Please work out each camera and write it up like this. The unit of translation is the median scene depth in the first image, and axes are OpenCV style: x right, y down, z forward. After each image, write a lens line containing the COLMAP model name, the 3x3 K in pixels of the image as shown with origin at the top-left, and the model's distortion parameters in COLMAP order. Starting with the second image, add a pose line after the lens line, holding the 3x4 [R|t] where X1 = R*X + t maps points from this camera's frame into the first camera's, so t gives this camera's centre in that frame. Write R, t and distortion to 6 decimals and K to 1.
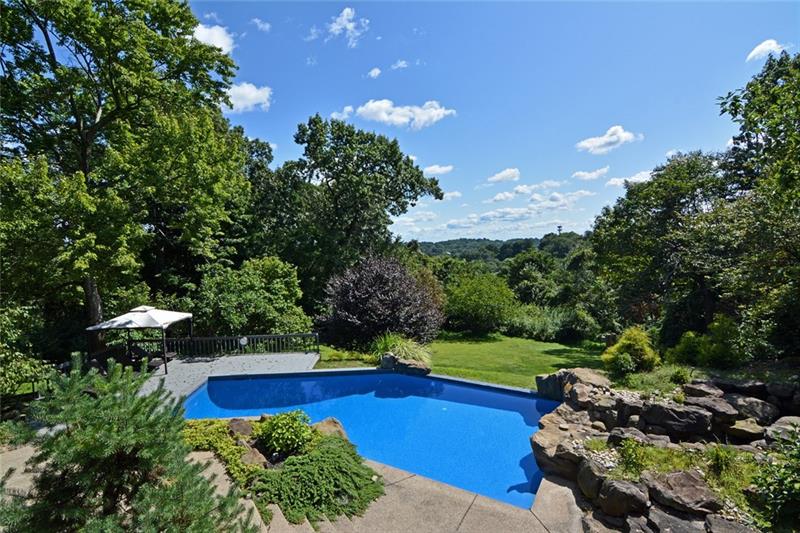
lens RADIAL K [[377.2, 0, 403.1], [0, 377.2, 266.9], [0, 0, 1]] dist [-0.024716, -0.000115]
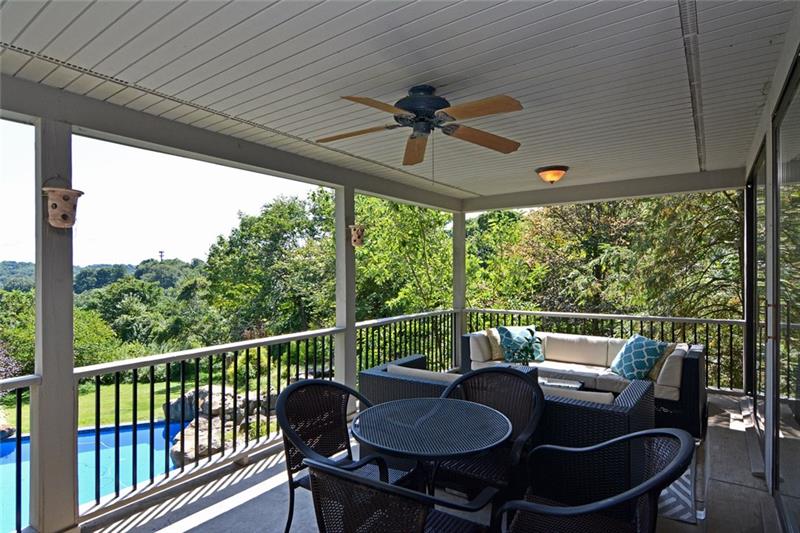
lens RADIAL K [[432.7, 0, 401.1], [0, 432.7, 267.4], [0, 0, 1]] dist [0.002239, 0.000378]
pose [[0.614787, 0.028525, 0.788177, -0.076455], [0.030281, 0.997755, -0.059729, 0.010007], [-0.788111, 0.060587, 0.612544, -0.094412]]
